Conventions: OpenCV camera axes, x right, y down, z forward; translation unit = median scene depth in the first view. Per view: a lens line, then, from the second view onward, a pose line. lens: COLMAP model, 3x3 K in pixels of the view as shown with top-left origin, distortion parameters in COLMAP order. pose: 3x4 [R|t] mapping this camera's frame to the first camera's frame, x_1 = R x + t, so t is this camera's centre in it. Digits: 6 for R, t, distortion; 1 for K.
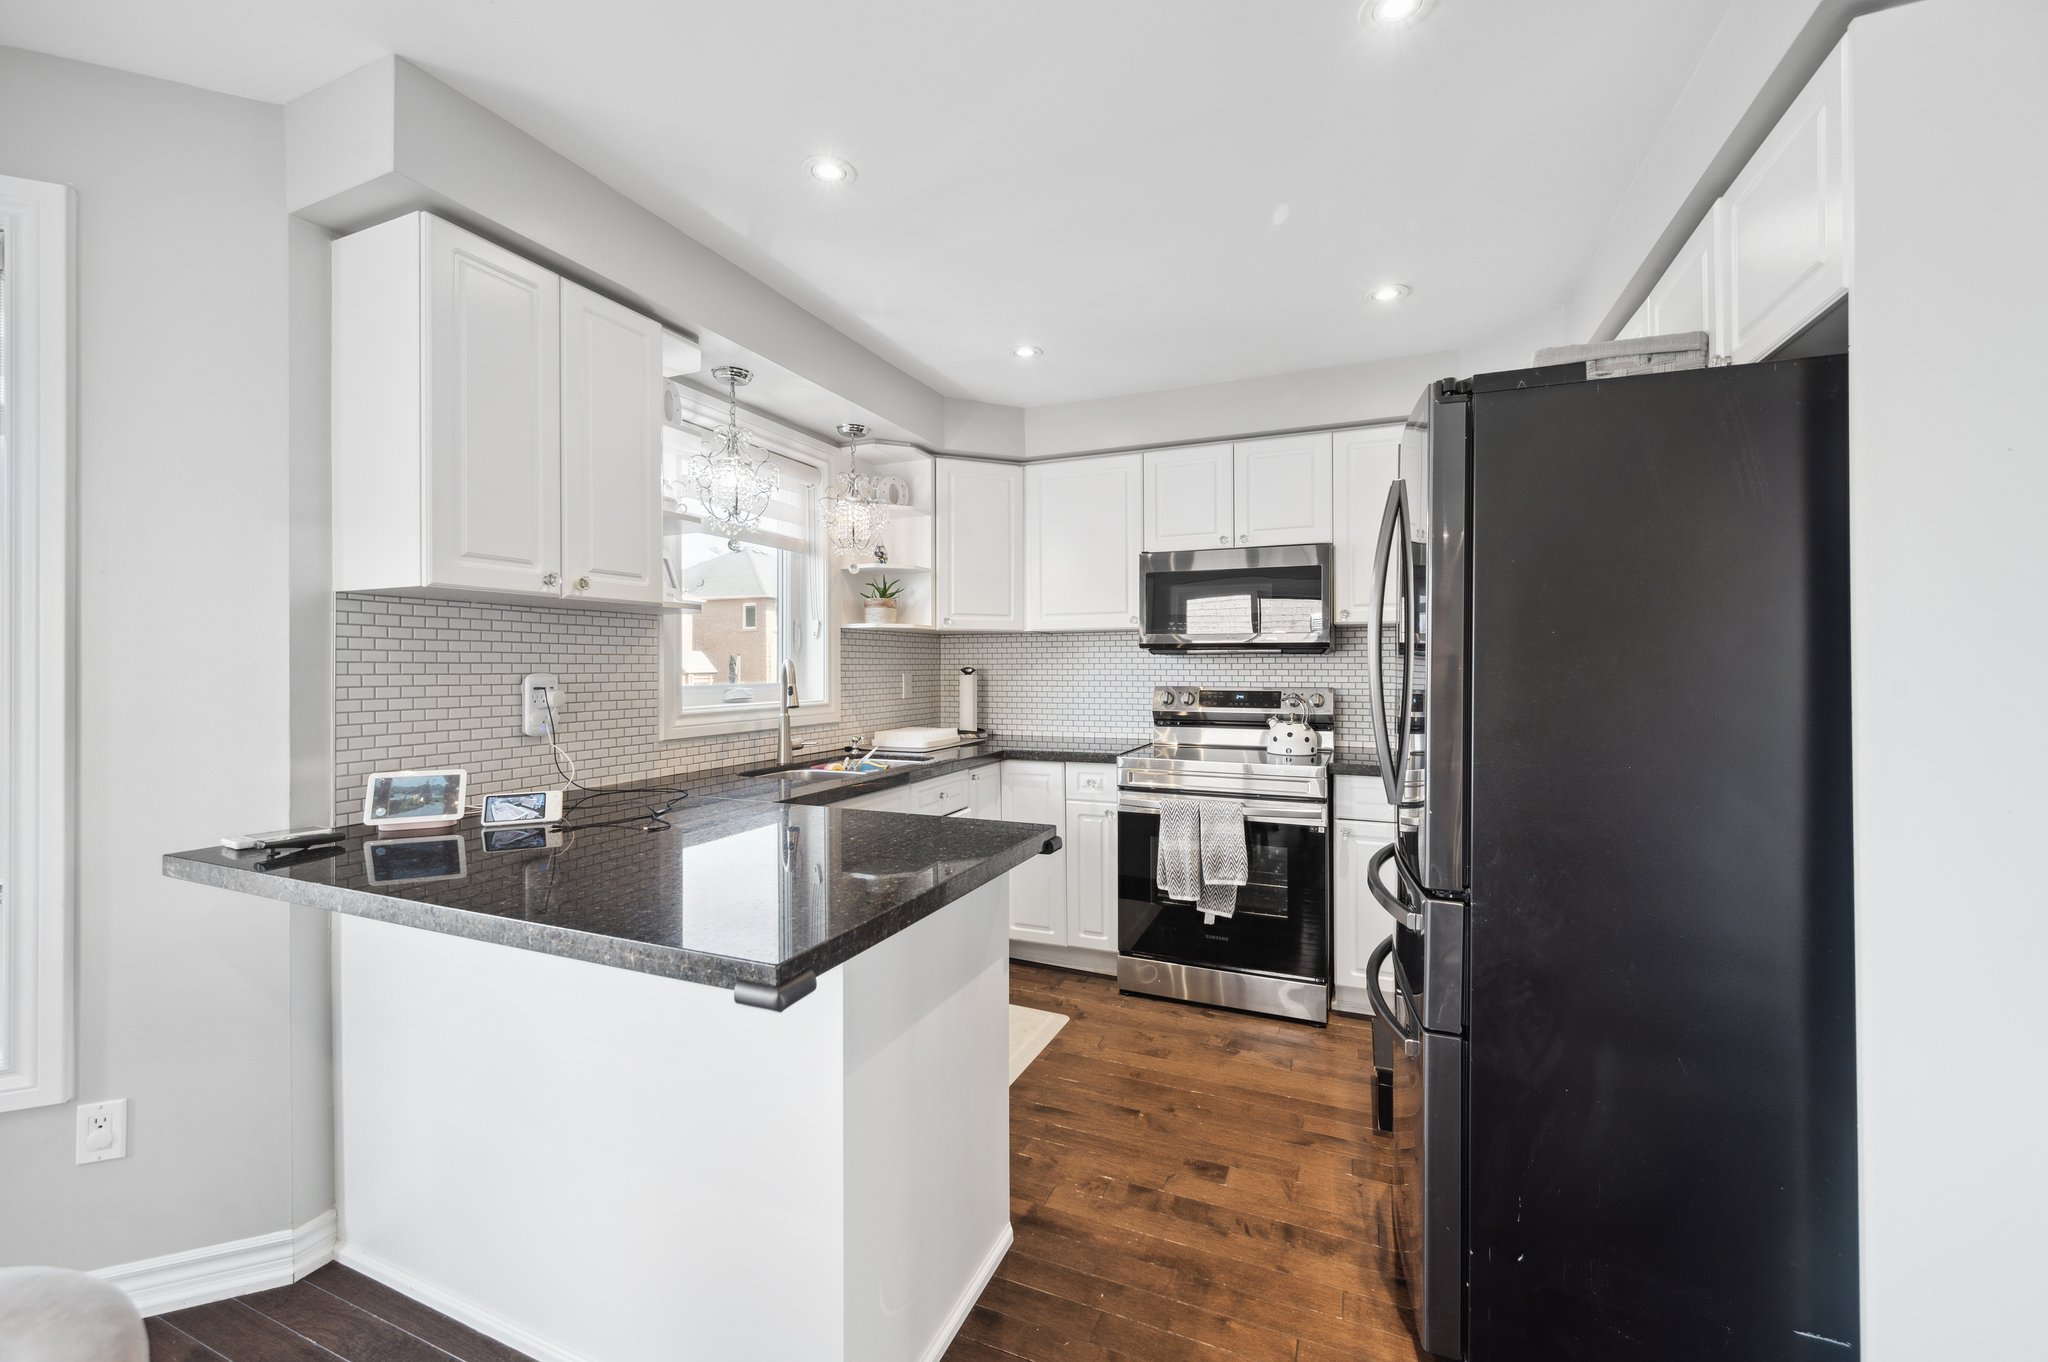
lens RADIAL K [[822.0, 0, 1009.5], [0, 822.0, 666.7], [0, 0, 1]] dist [-0.000367, -0.000063]
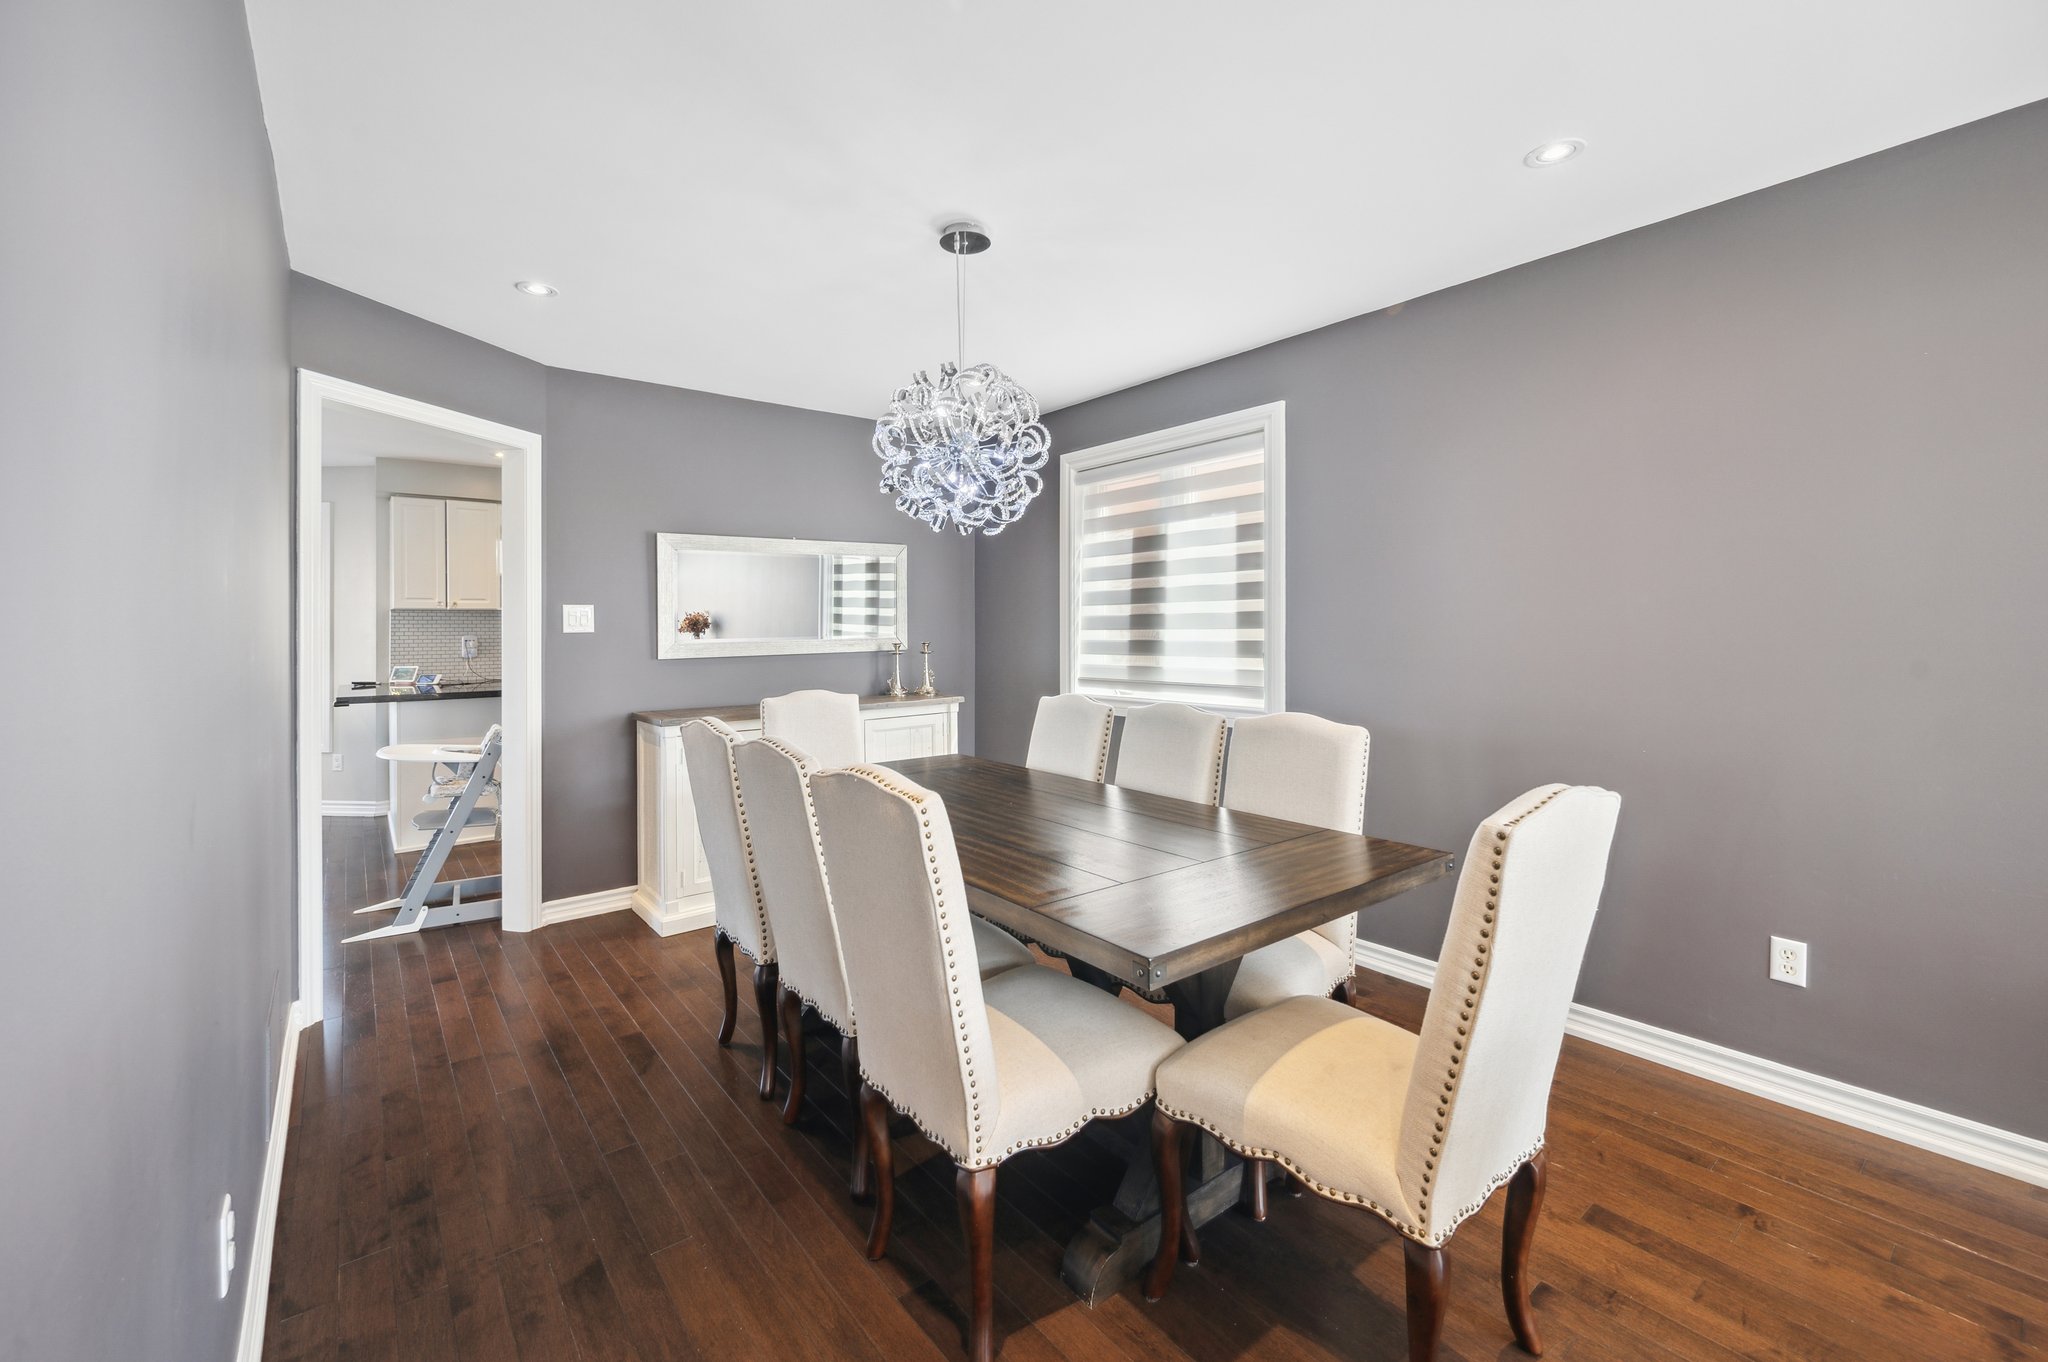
lens RADIAL K [[840.9, 0, 1024.4], [0, 840.9, 643.5], [0, 0, 1]] dist [-0.001880, 0.000130]
pose [[0.883765, 0.003332, -0.467918, 1.787598], [0.004819, 0.999857, 0.016221, -0.000265], [0.467905, -0.016591, 0.883623, -0.458885]]
